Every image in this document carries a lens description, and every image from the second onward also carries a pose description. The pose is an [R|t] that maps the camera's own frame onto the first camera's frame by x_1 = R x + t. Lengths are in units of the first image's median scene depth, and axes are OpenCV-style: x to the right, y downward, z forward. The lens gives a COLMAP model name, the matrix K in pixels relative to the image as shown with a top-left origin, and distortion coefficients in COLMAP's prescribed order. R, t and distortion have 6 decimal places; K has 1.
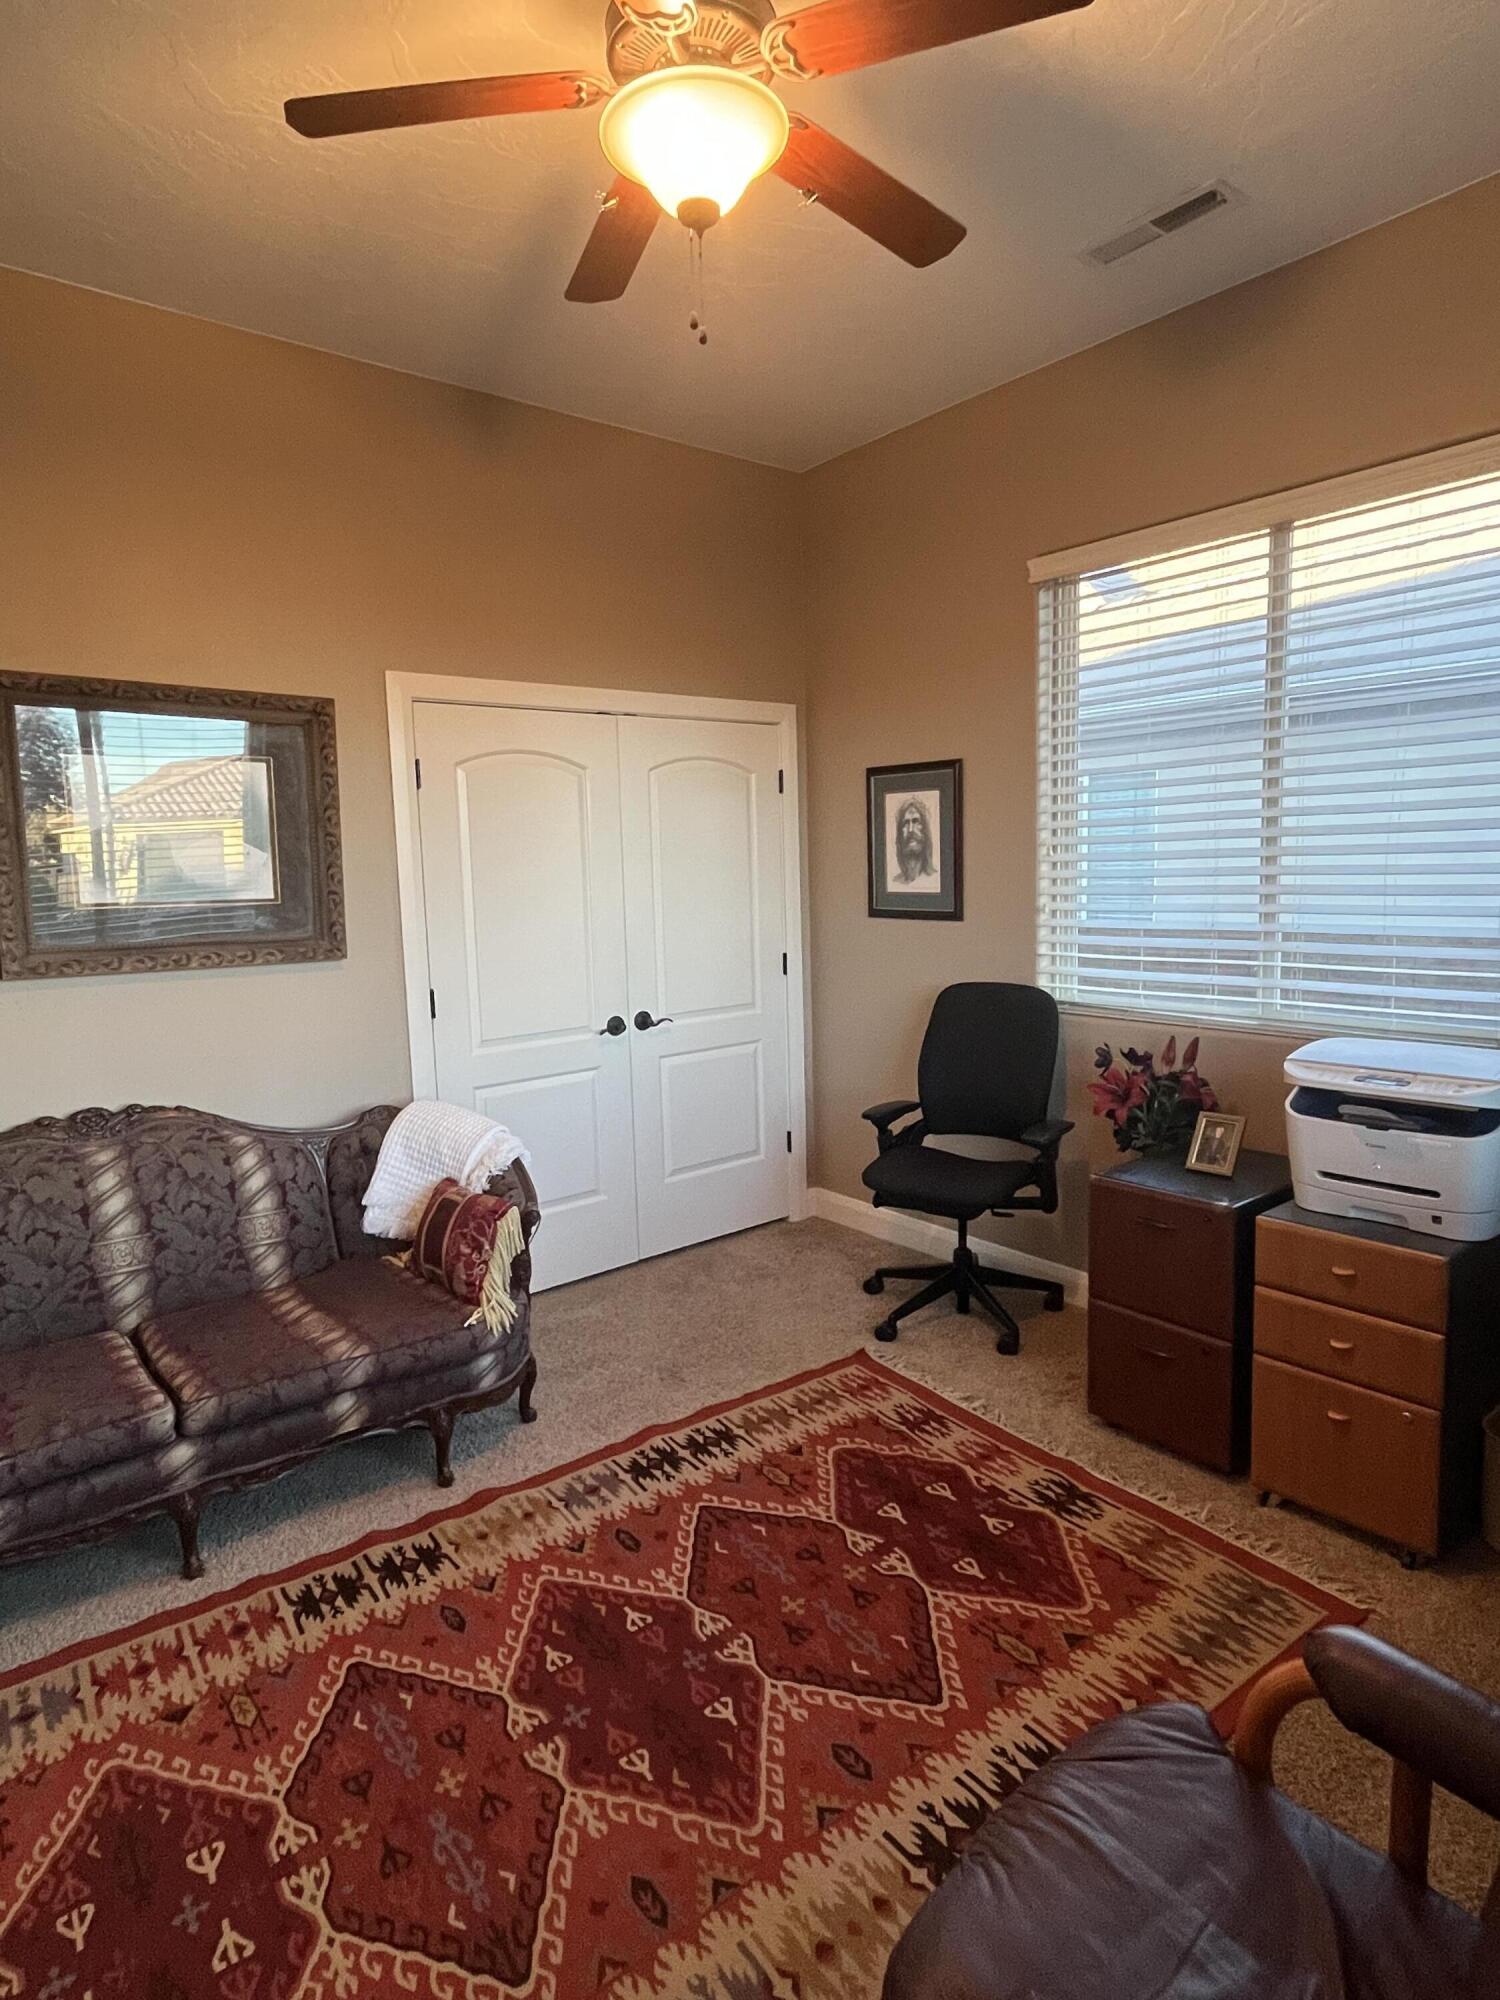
lens RADIAL K [[1112.3, 0, 750.0], [0, 1112.3, 1000.0], [0, 0, 1]] dist [0.000167, -0.001863]
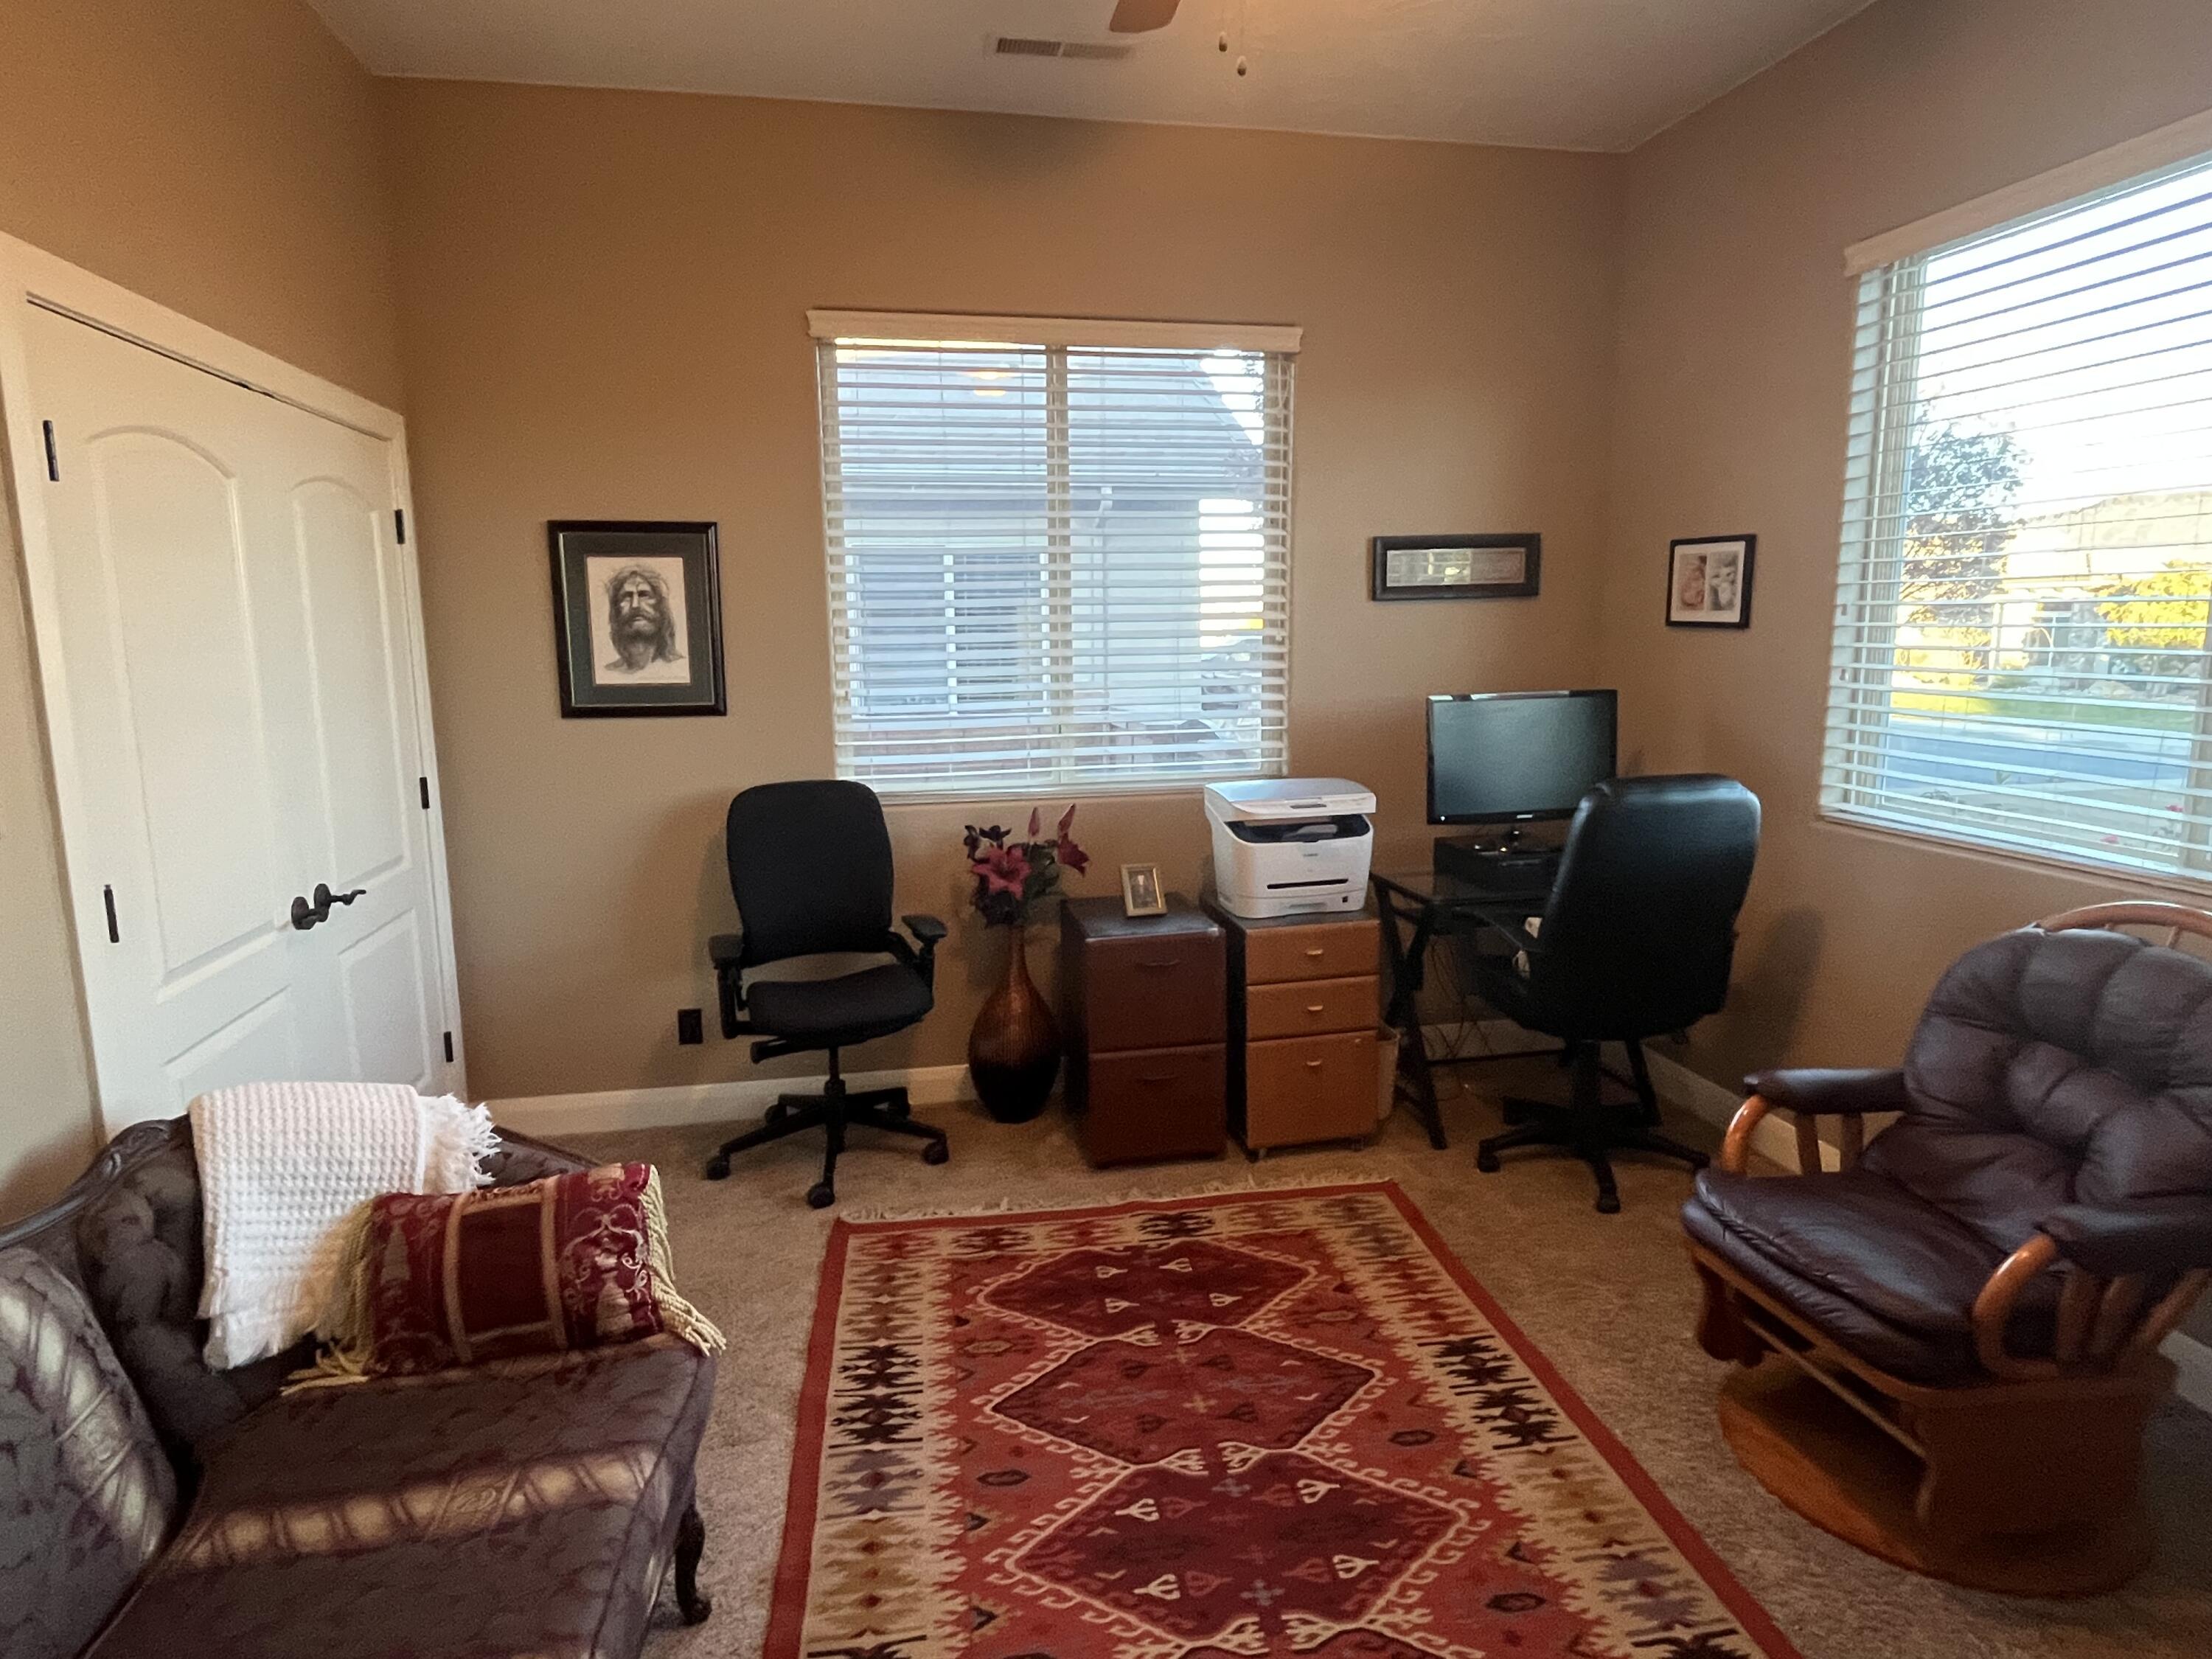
lens RADIAL K [[1238.1, 0, 1108.2], [0, 1238.1, 819.7], [0, 0, 1]] dist [0.004604, -0.000294]
pose [[0.466222, -0.113495, 0.877357, -0.705533], [0.112155, 0.991317, 0.068638, -0.033682], [-0.877530, 0.066400, 0.474903, 0.417254]]
